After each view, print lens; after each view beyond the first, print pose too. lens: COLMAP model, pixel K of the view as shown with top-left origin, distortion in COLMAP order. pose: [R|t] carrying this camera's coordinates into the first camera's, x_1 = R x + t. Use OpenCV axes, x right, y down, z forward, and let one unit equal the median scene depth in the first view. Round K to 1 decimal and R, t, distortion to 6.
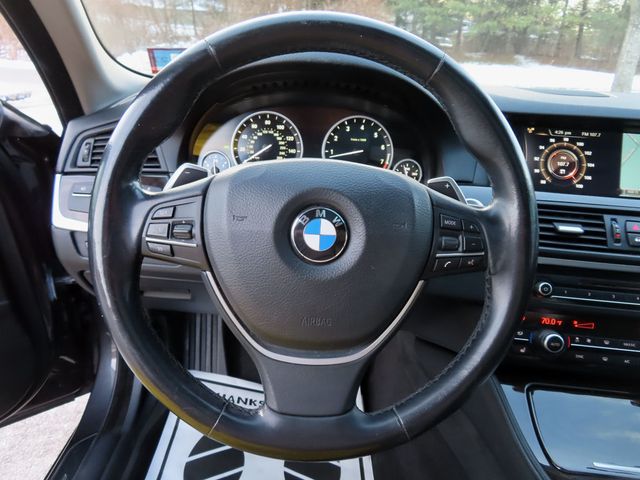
lens RADIAL K [[458.0, 0, 319.4], [0, 458.0, 241.1], [0, 0, 1]] dist [-0.007064, 0.003400]
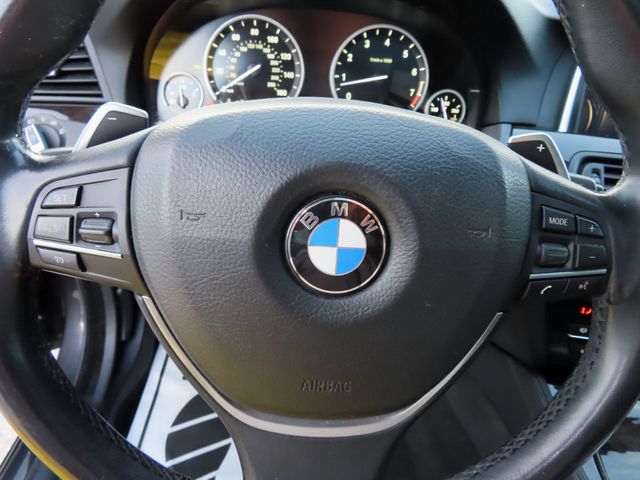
lens RADIAL K [[458.0, 0, 321.6], [0, 458.0, 237.8], [0, 0, 1]] dist [-0.007064, 0.003400]
pose [[0.999792, 0.015544, 0.013222, -0.013769], [-0.017524, 0.985987, 0.165901, -0.064636], [-0.010458, -0.166098, 0.986054, 0.247748]]
